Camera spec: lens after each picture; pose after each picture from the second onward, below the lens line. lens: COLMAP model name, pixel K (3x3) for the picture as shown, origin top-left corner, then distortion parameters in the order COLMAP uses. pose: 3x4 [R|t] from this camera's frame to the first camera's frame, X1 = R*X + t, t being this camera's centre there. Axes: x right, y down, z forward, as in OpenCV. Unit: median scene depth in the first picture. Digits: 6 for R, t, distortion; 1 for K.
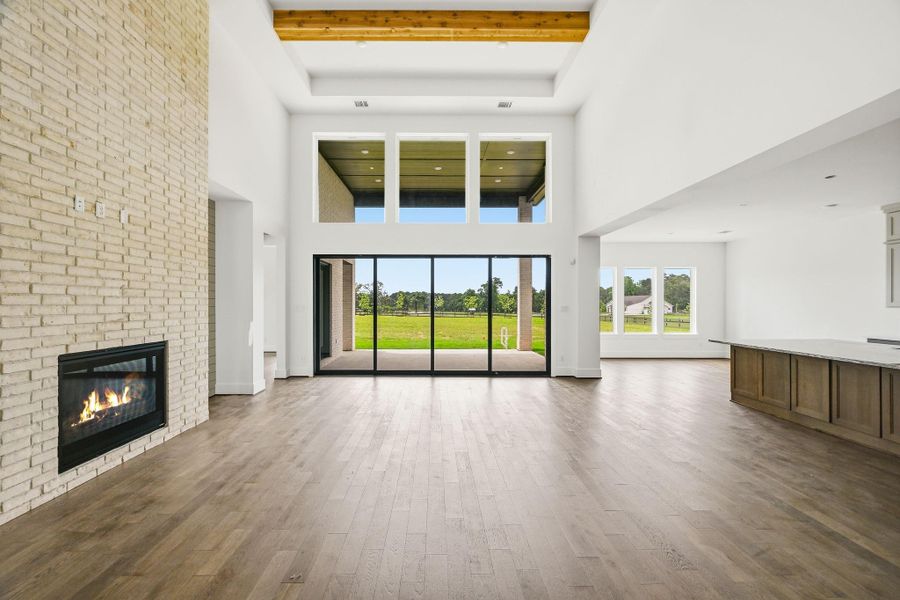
lens RADIAL K [[353.2, 0, 450.0], [0, 353.2, 300.0], [0, 0, 1]] dist [-0.000265, -0.000112]
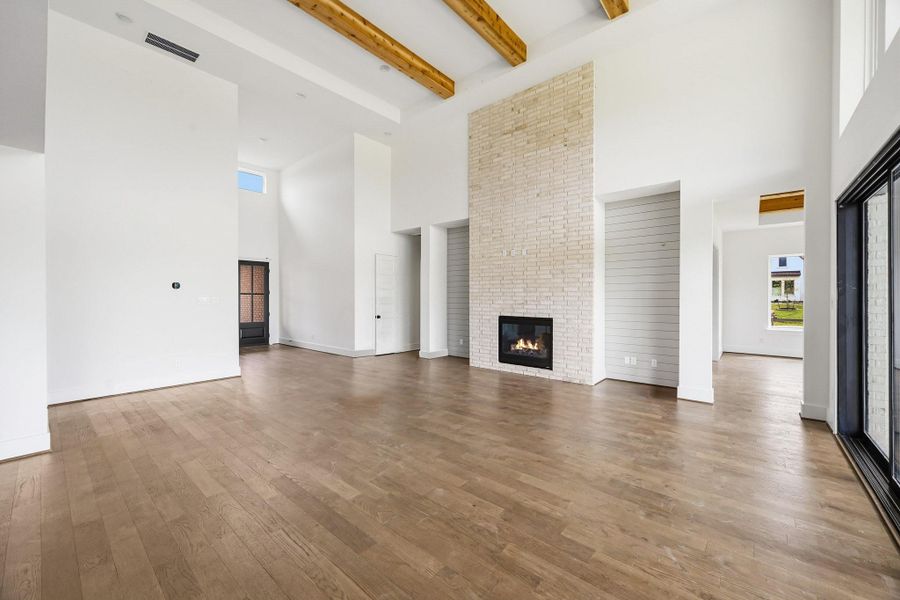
lens RADIAL K [[353.2, 0, 450.0], [0, 353.2, 300.0], [0, 0, 1]] dist [-0.000265, -0.000112]
pose [[-0.666587, 0.007359, -0.745391, 0.909738], [0.005814, 0.999972, 0.004673, 0.026028], [0.745405, -0.001219, -0.666611, 2.166188]]
